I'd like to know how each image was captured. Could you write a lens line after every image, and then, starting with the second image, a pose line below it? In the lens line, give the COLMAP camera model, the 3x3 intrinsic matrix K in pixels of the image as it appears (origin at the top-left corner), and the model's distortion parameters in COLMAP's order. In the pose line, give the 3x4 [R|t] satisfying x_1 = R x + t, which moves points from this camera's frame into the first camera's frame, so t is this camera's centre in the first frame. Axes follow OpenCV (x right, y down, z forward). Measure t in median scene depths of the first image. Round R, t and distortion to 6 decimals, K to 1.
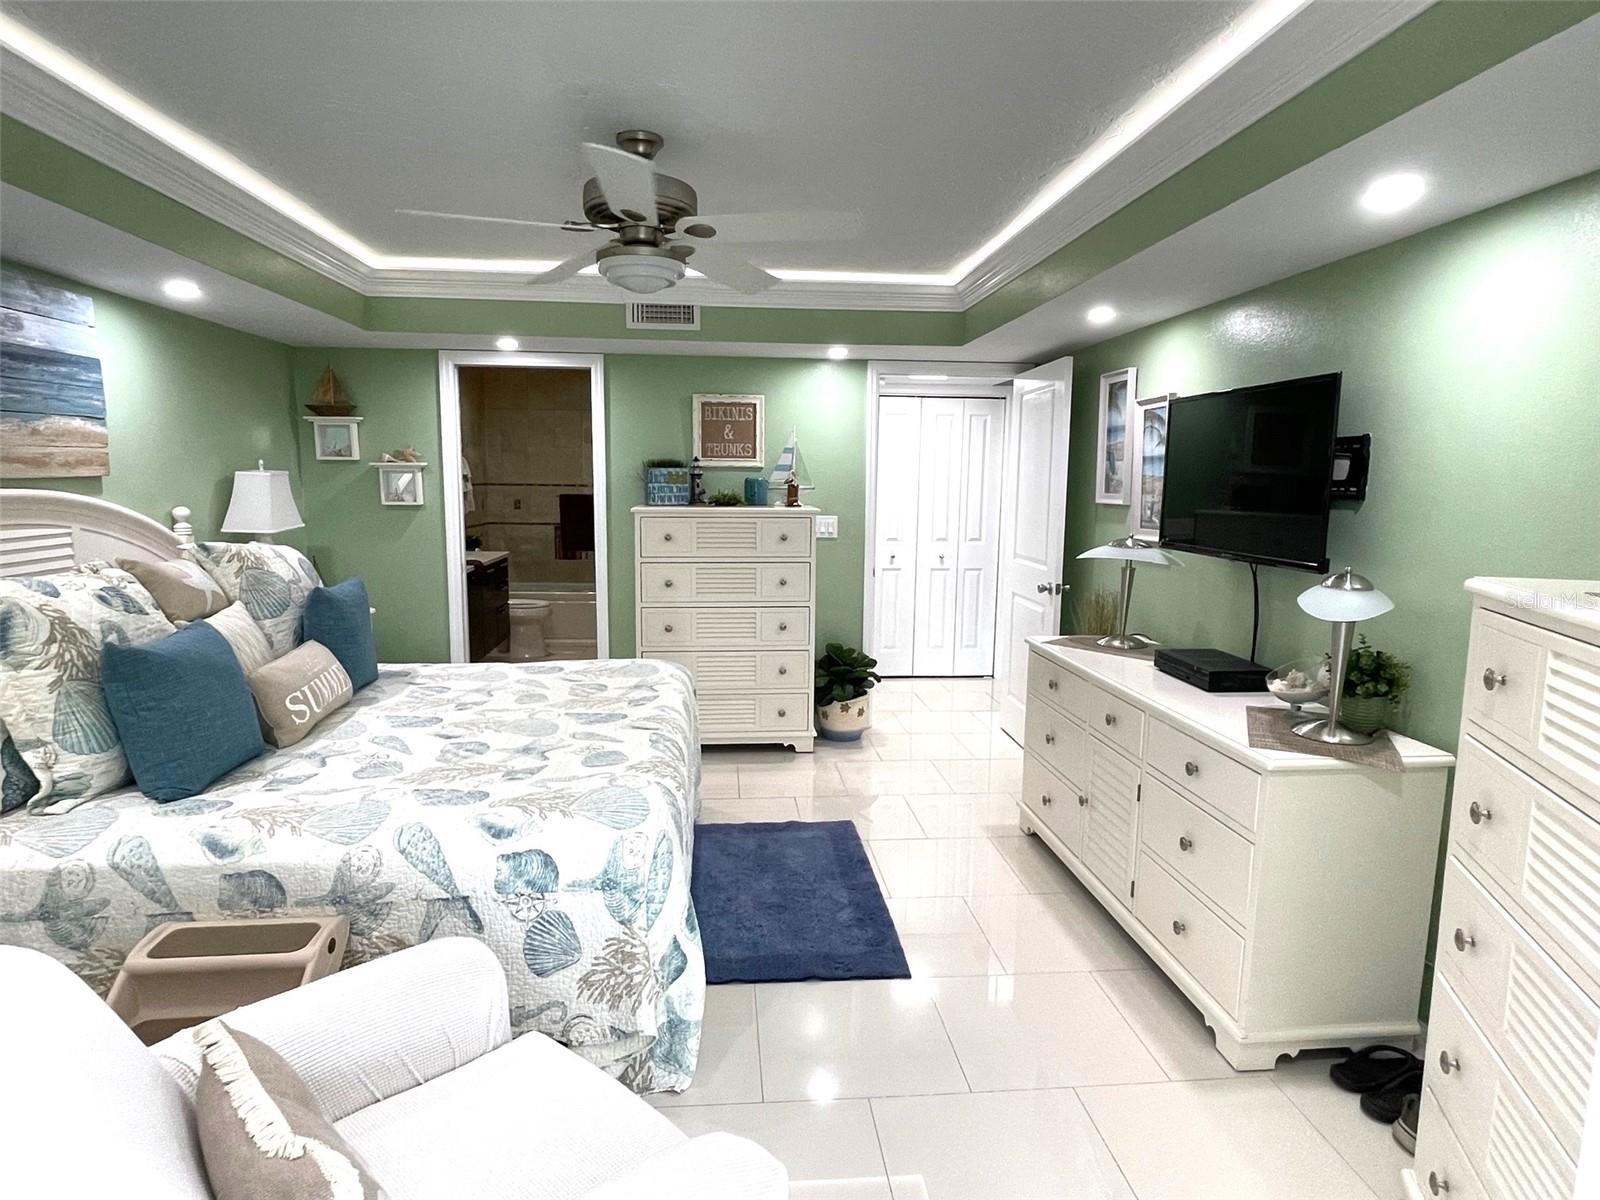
lens RADIAL K [[887.7, 0, 794.9], [0, 887.7, 604.1], [0, 0, 1]] dist [-0.003531, -0.000338]
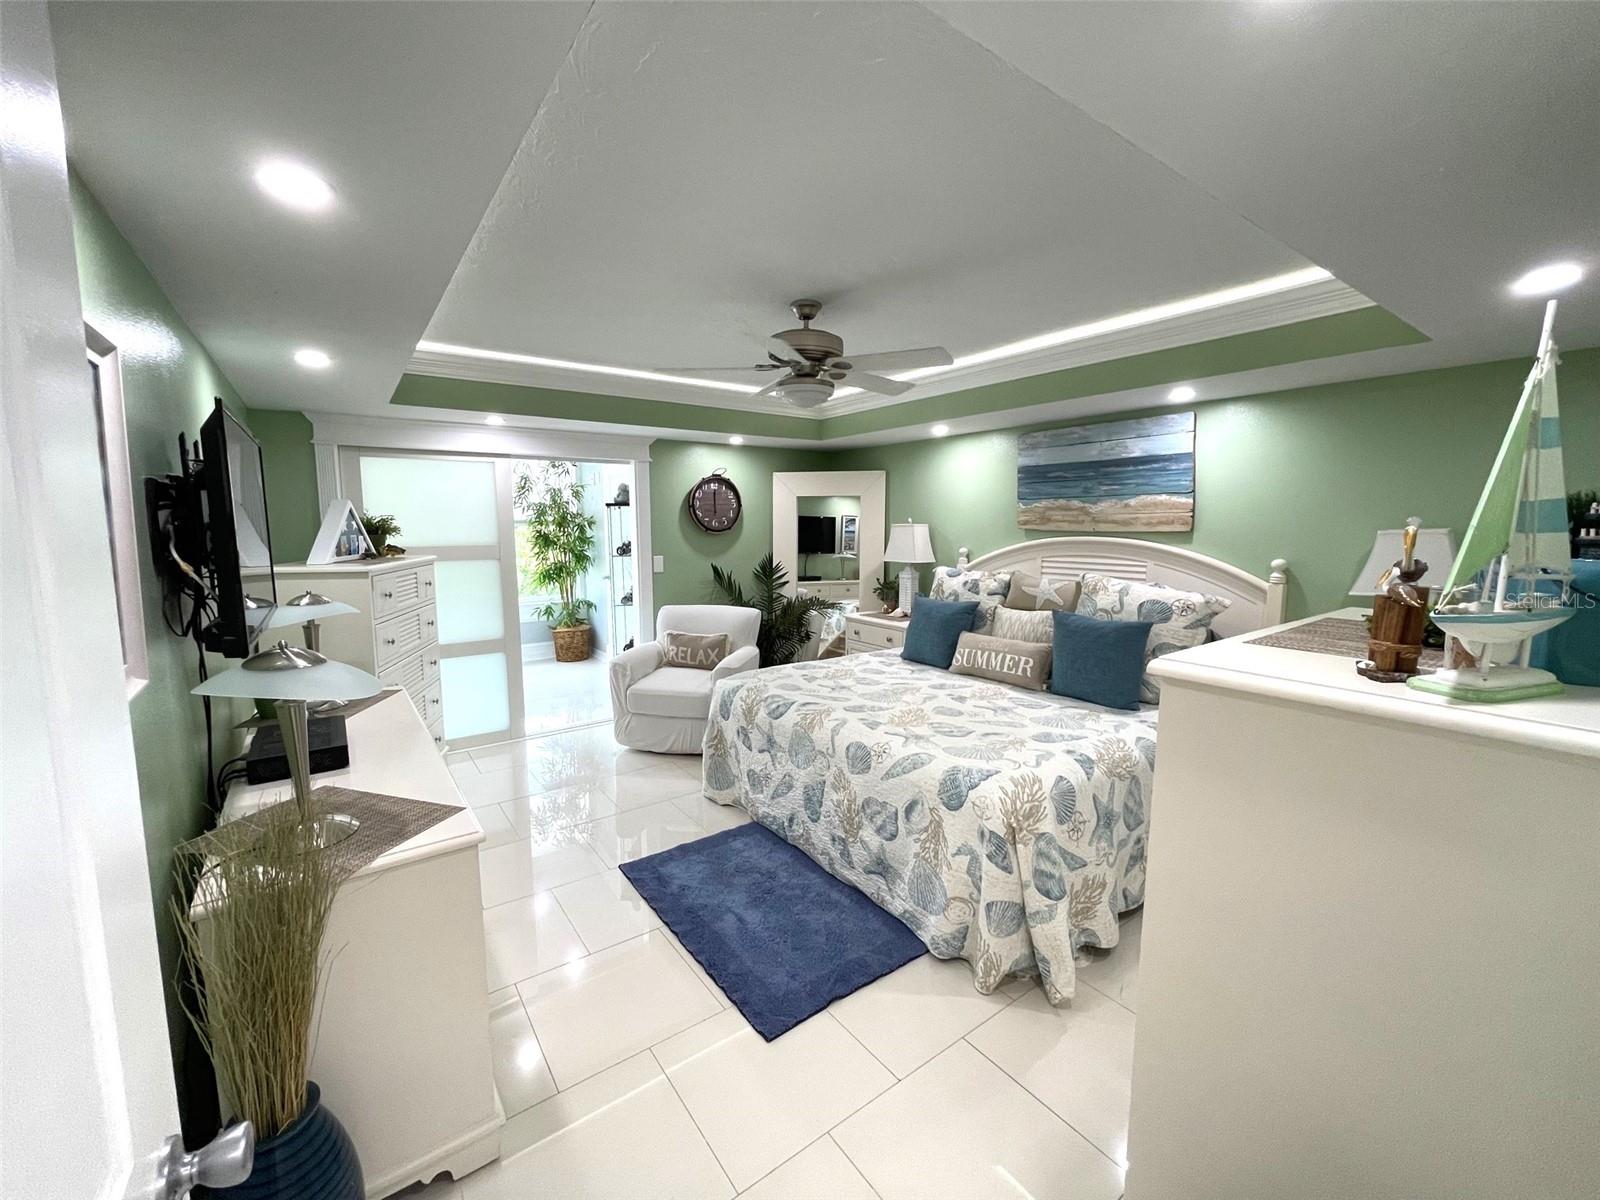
lens RADIAL K [[662.5, 0, 794.4], [0, 662.5, 596.7], [0, 0, 1]] dist [-0.000482, -0.000007]
pose [[-0.853106, 0.071993, -0.516747, 0.370276], [-0.062247, 0.969315, 0.237809, -0.276628], [0.518012, 0.235042, -0.822447, 1.690727]]
